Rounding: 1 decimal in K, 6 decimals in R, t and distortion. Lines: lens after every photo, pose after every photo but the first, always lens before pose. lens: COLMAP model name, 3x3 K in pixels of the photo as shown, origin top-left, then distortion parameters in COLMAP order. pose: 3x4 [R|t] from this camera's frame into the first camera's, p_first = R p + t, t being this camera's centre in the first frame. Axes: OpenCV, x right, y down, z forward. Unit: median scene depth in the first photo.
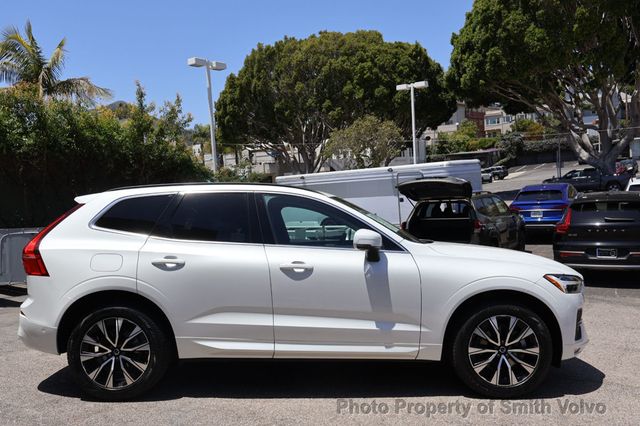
lens RADIAL K [[542.7, 0, 320.0], [0, 542.7, 213.0], [0, 0, 1]] dist [0.001186, 0.001422]
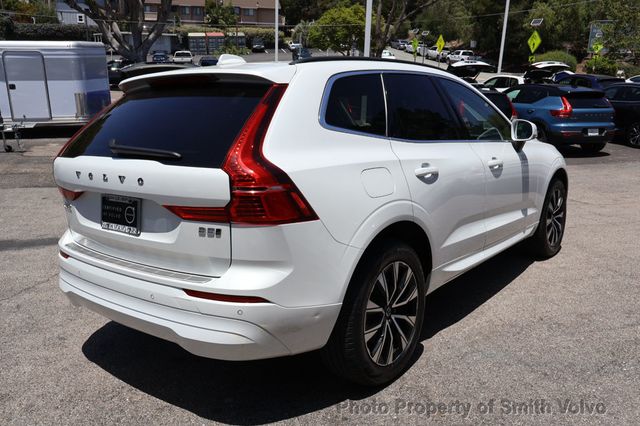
lens RADIAL K [[537.1, 0, 320.0], [0, 537.1, 213.0], [0, 0, 1]] dist [0.000814, -0.002319]
pose [[0.612776, -0.152068, 0.775487, -0.908497], [-0.004362, 0.980645, 0.195745, 0.005660], [-0.790244, -0.123330, 0.600253, 0.672915]]
